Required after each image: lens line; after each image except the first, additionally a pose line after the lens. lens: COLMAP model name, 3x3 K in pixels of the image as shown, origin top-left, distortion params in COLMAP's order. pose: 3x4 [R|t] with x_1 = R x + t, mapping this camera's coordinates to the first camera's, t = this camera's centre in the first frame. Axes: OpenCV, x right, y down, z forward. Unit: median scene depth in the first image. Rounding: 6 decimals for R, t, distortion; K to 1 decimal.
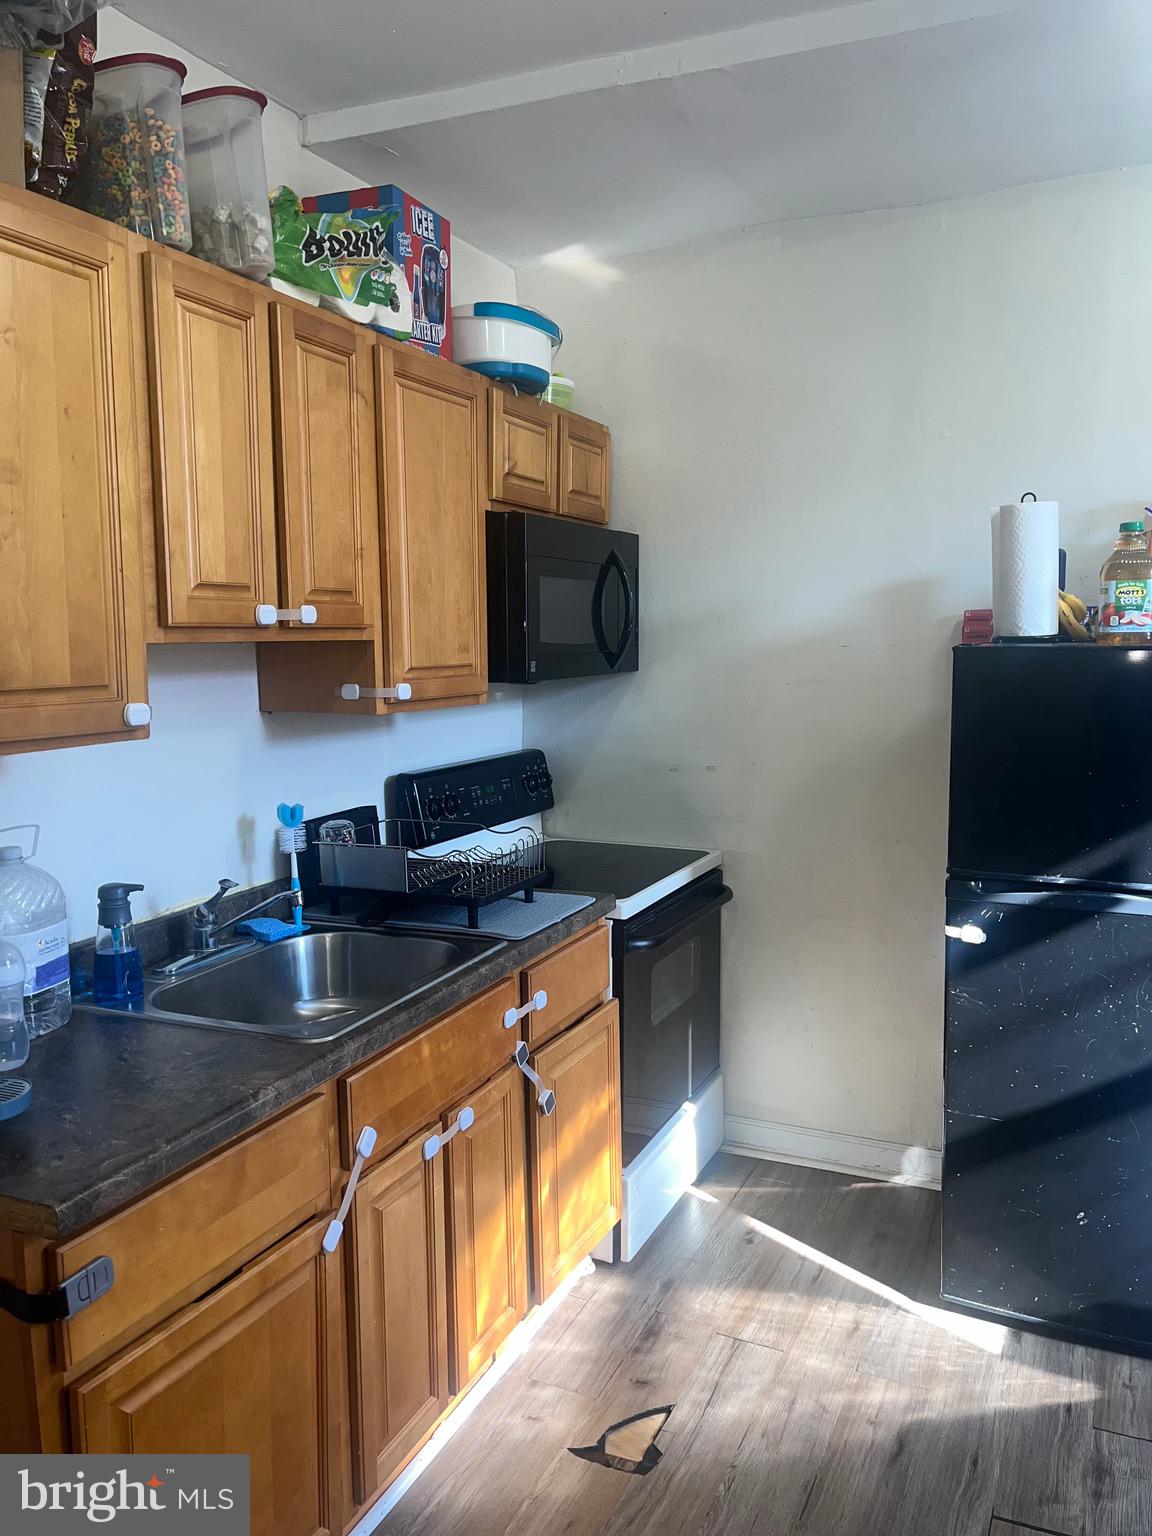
lens RADIAL K [[1178.4, 0, 568.2], [0, 1178.4, 766.6], [0, 0, 1]] dist [0.056718, -0.067890]
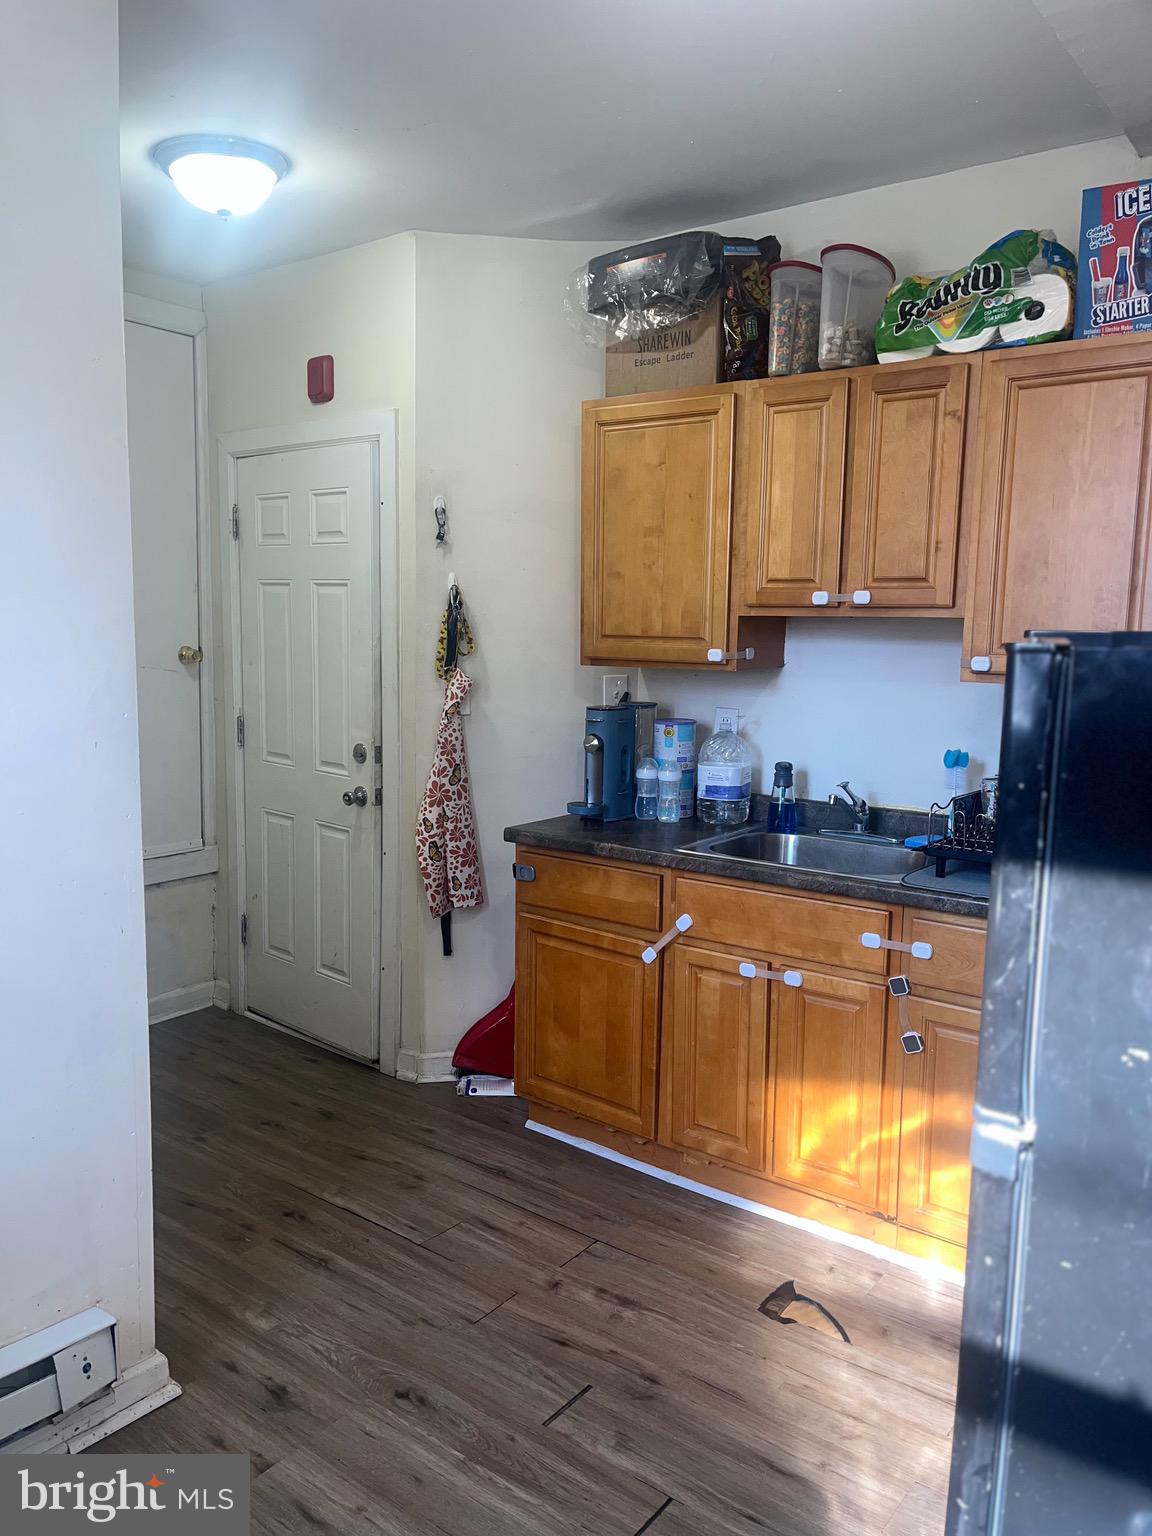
lens RADIAL K [[1178.4, 0, 566.2], [0, 1178.4, 773.5], [0, 0, 1]] dist [0.056718, -0.067890]
pose [[-0.219583, 0.131791, -0.966651, 1.144315], [-0.126009, 0.978703, 0.162058, -0.102205], [0.967422, 0.157392, -0.198300, 0.922957]]
